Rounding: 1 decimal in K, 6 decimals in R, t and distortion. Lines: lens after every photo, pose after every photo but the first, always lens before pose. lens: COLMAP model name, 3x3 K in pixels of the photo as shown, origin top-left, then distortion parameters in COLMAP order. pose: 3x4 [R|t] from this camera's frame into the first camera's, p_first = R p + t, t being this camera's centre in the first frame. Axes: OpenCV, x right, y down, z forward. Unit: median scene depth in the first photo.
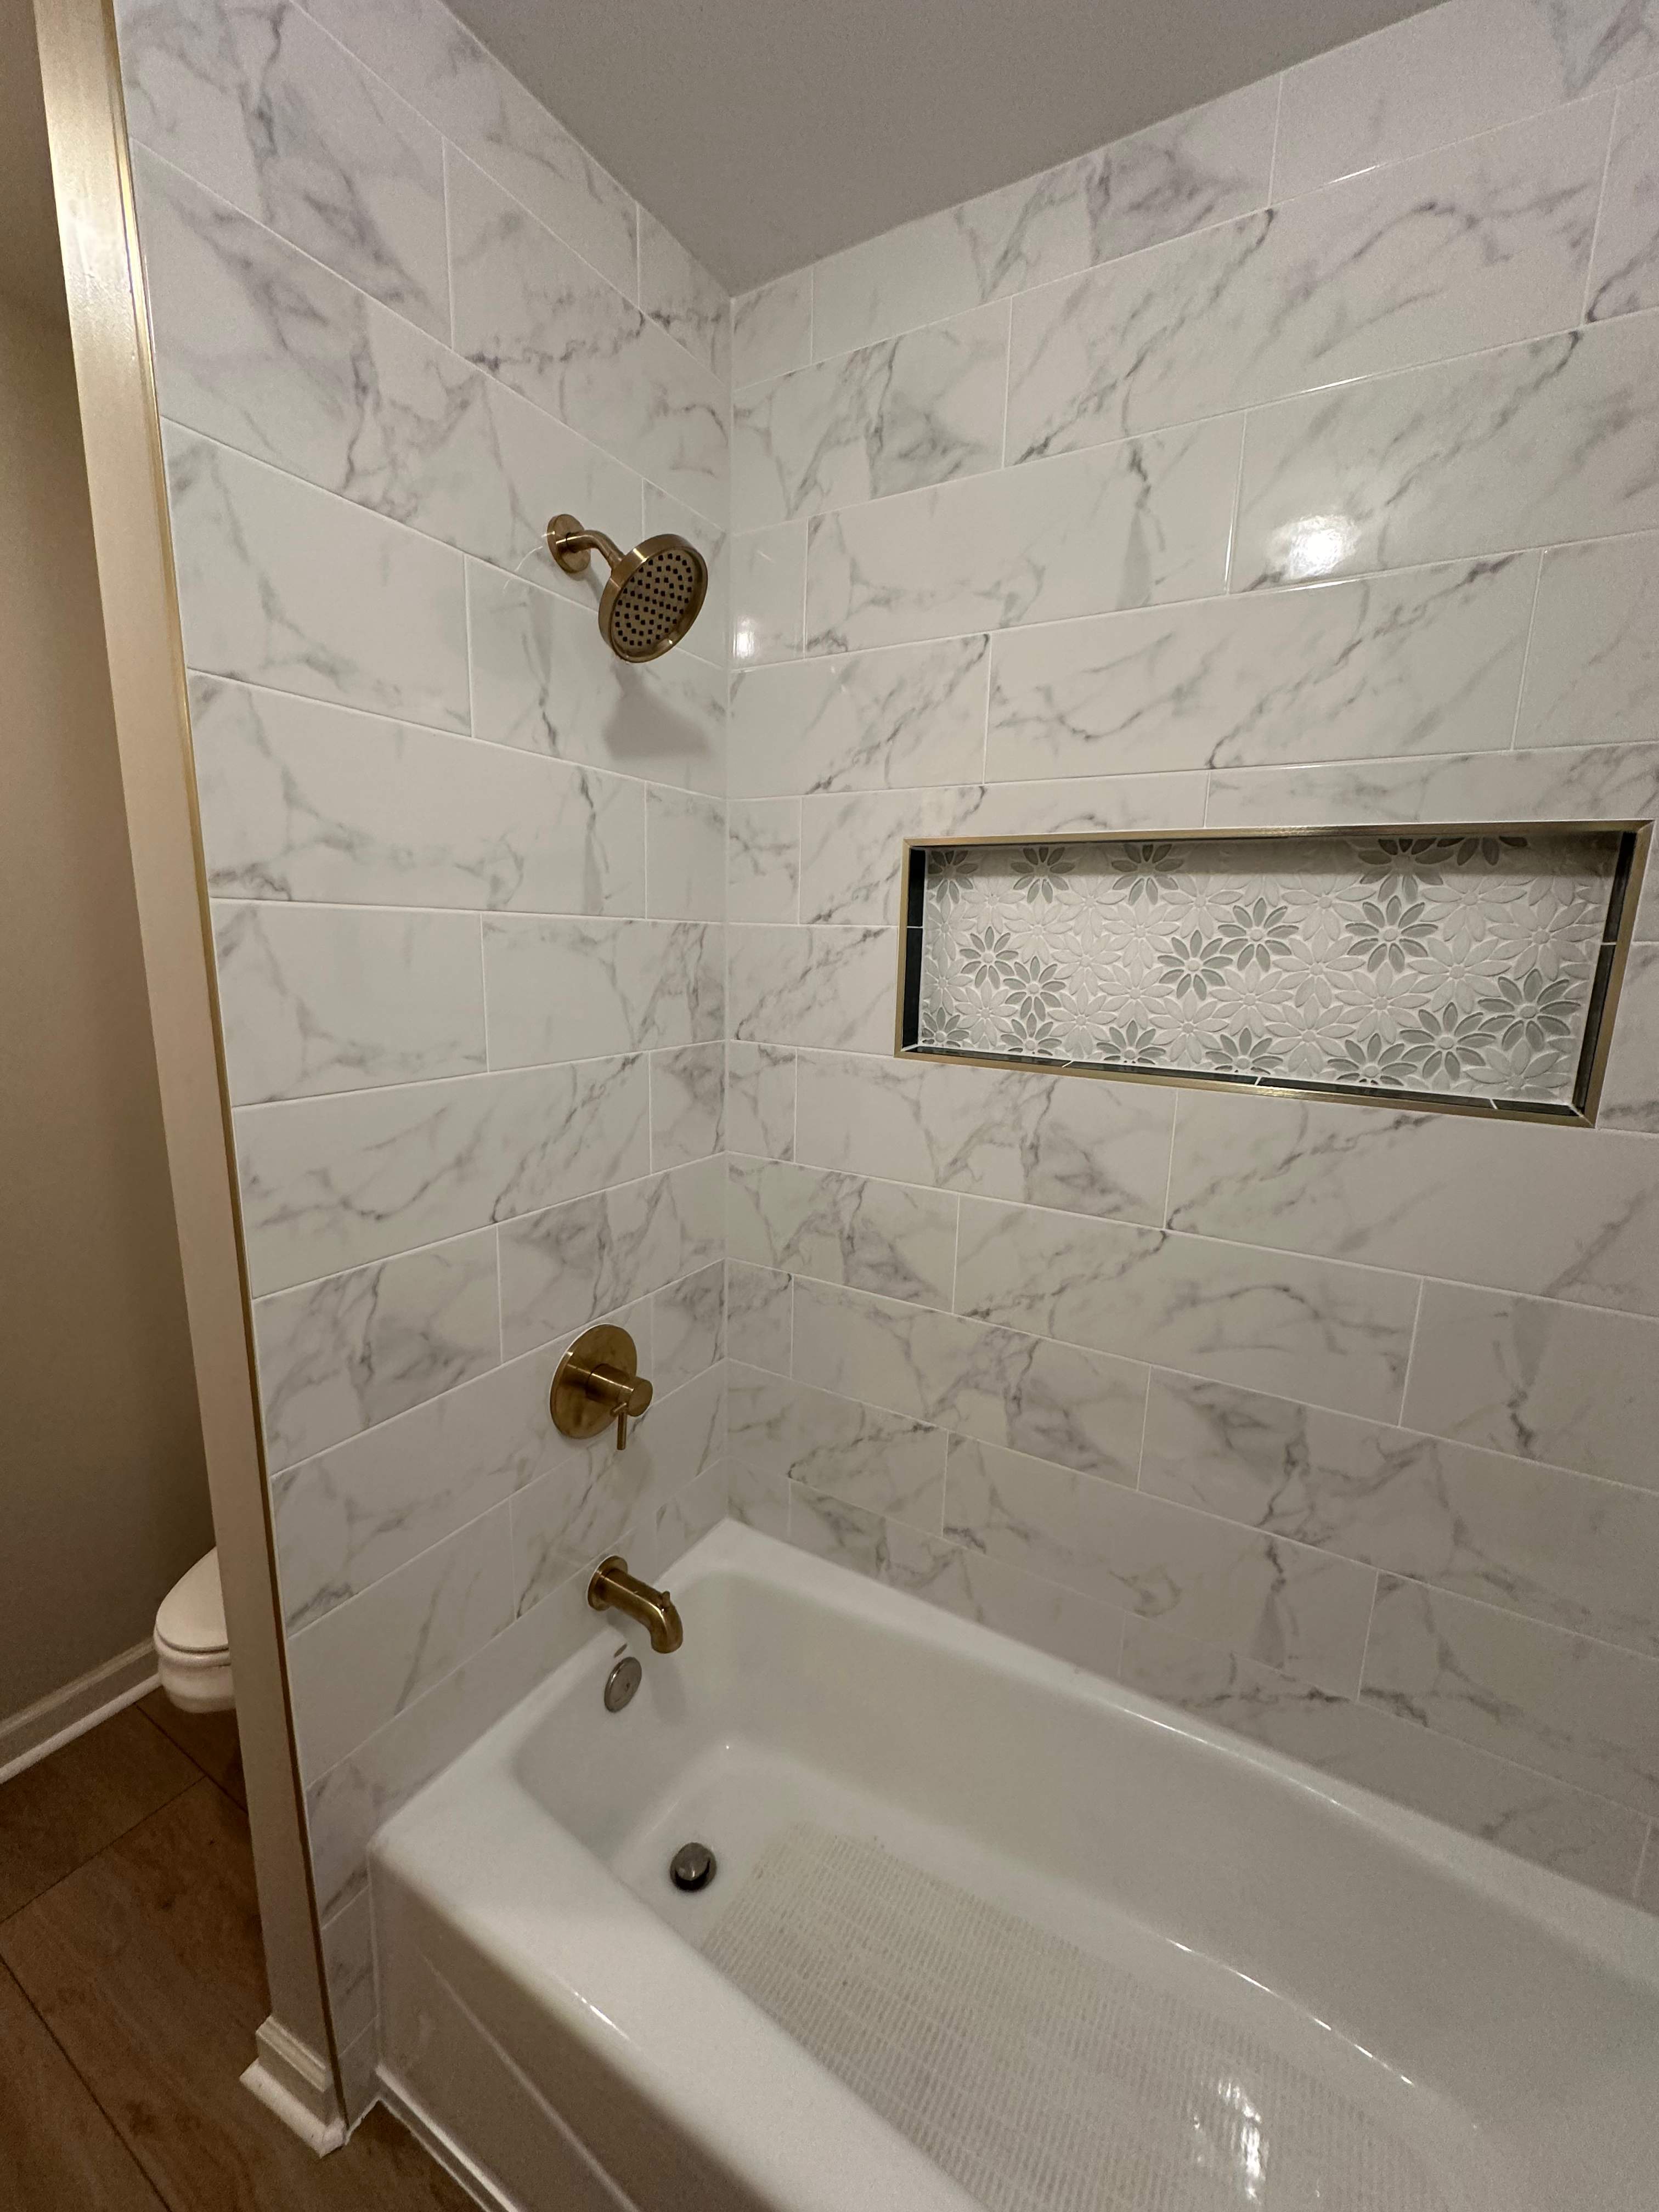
lens RADIAL K [[889.6, 0, 826.3], [0, 889.6, 1102.1], [0, 0, 1]] dist [-0.004637, 0.000605]
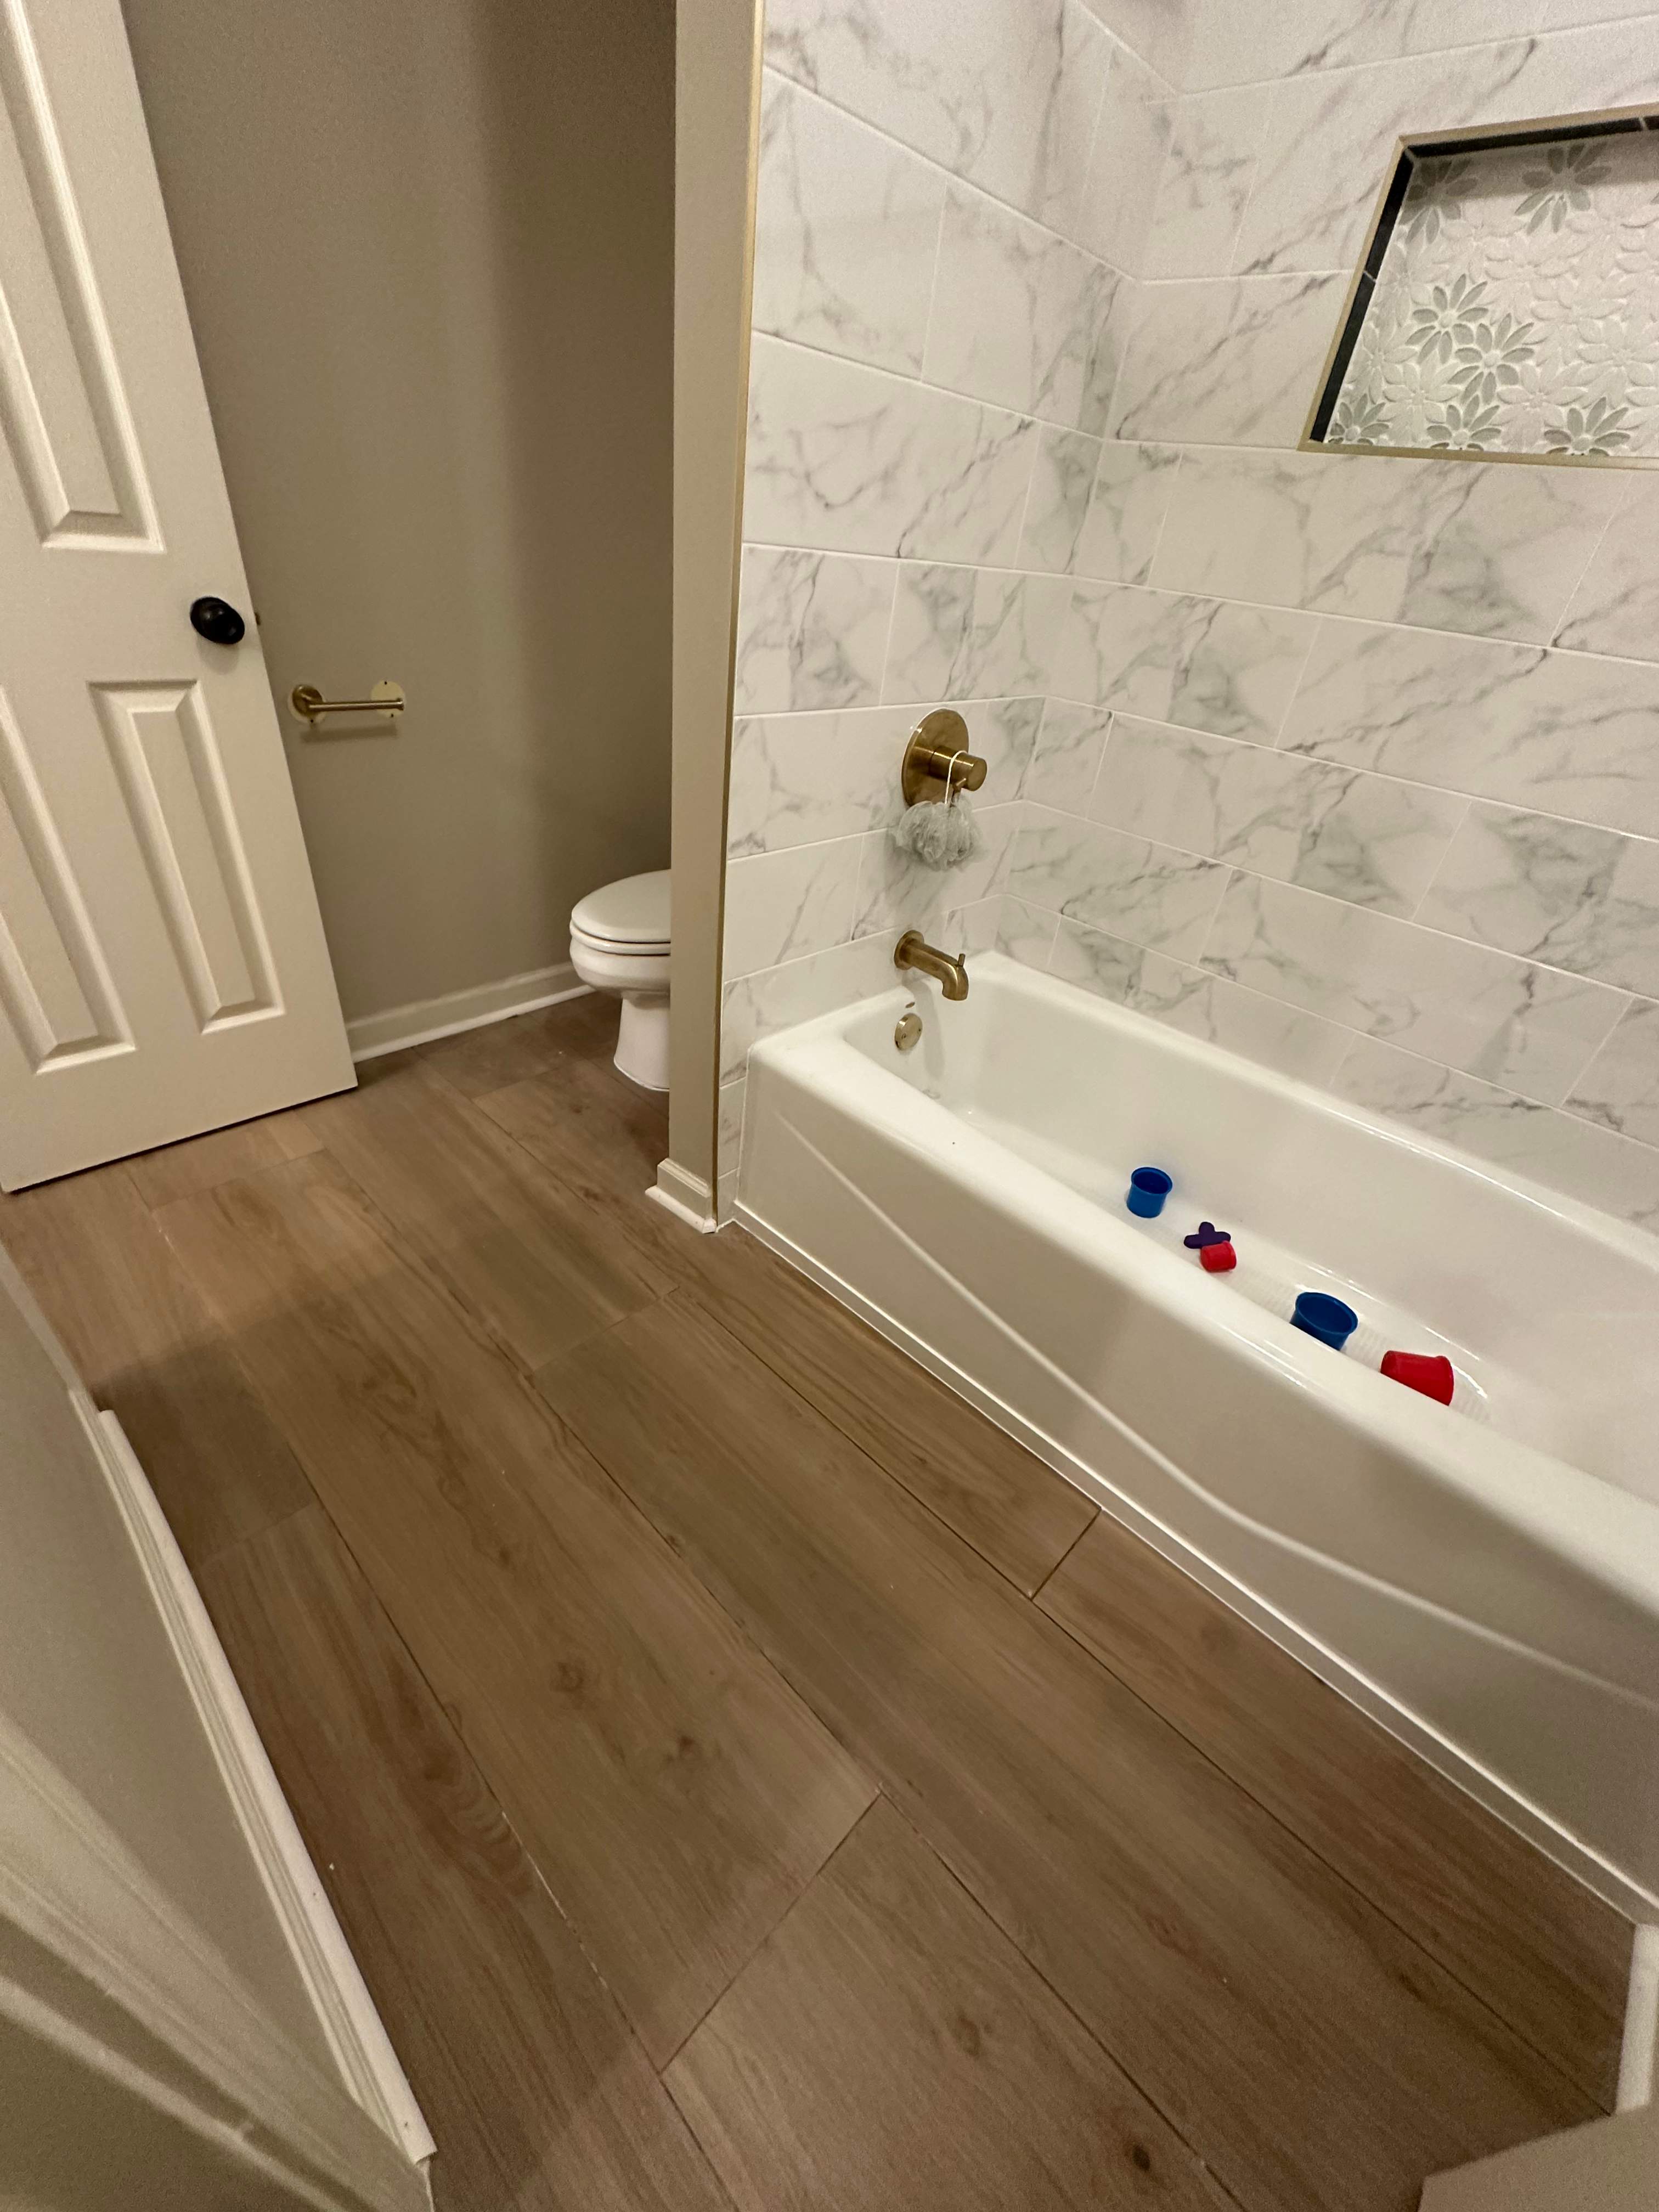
lens RADIAL K [[884.5, 0, 827.5], [0, 884.5, 1101.9], [0, 0, 1]] dist [-0.001868, 0.000096]
pose [[0.969509, 0.192395, -0.151779, -0.144782], [-0.121540, 0.915332, 0.383921, 0.310667], [0.212793, -0.353768, 0.910806, -0.236719]]
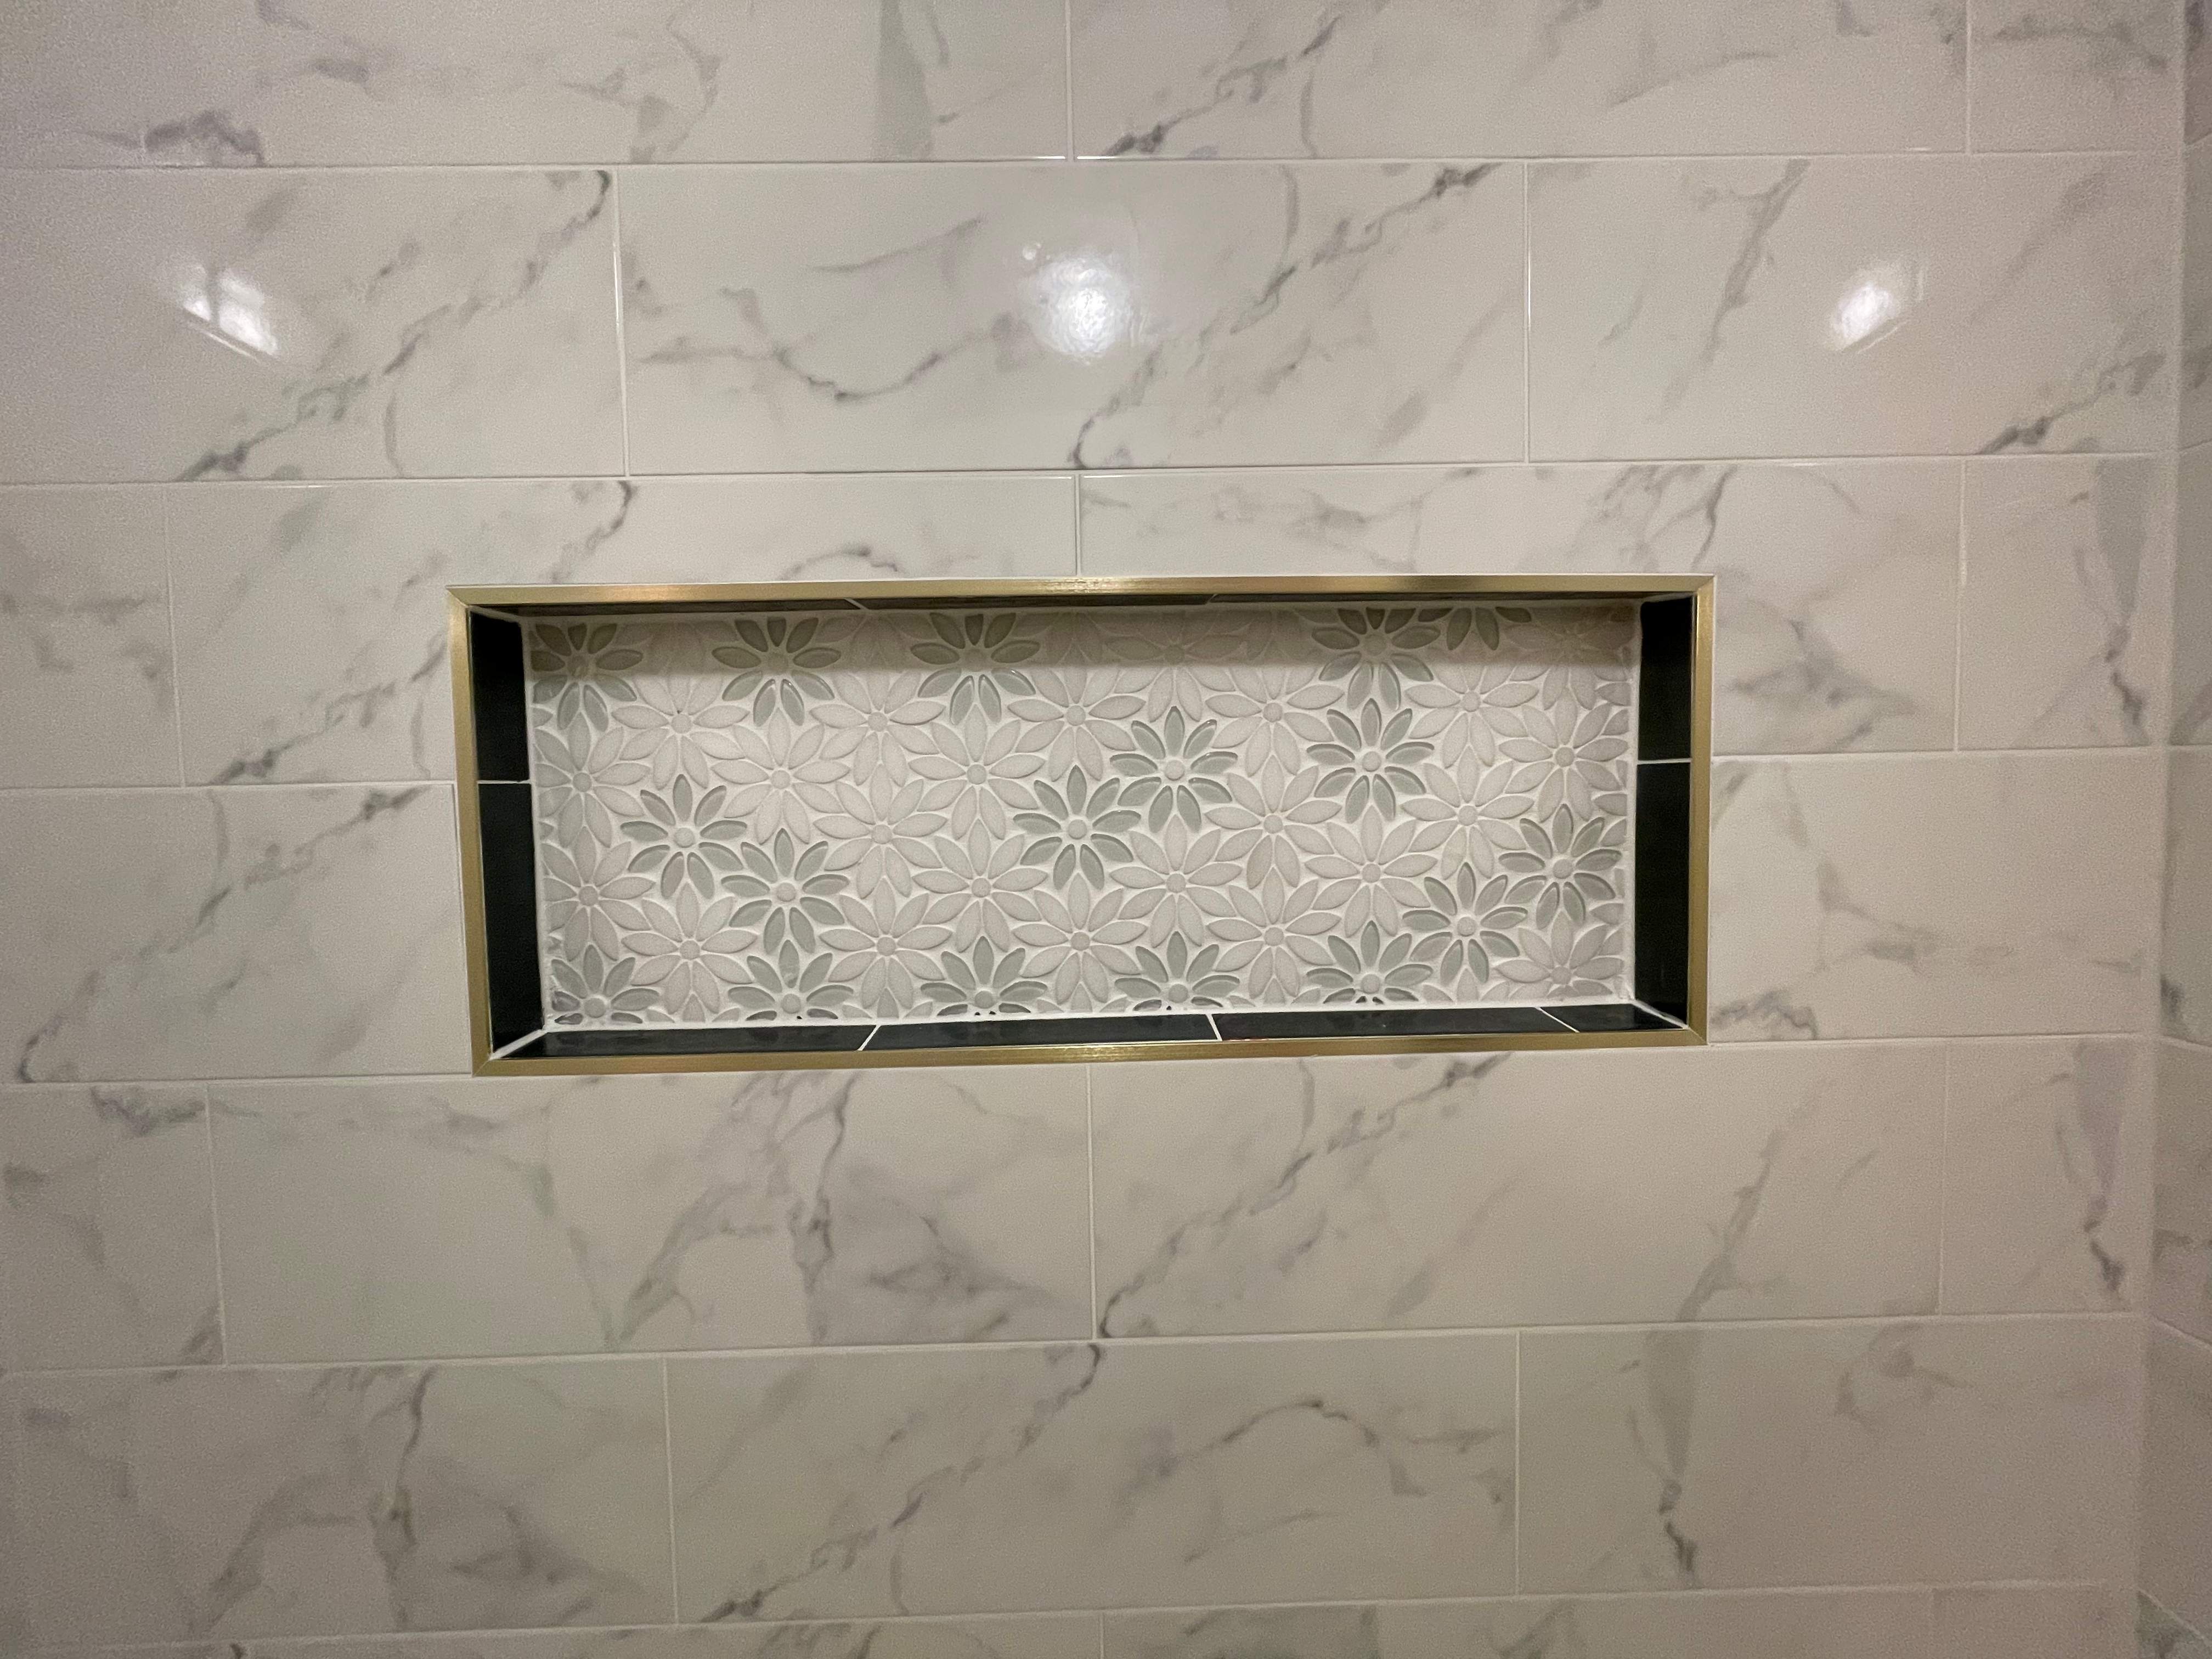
lens RADIAL K [[884.5, 0, 1108.8], [0, 884.5, 827.1], [0, 0, 1]] dist [-0.001868, 0.000096]
pose [[0.849344, -0.066478, 0.523636, 0.132882], [0.139351, 0.985082, -0.100968, -0.090590], [-0.509112, 0.158725, 0.845938, 0.492800]]
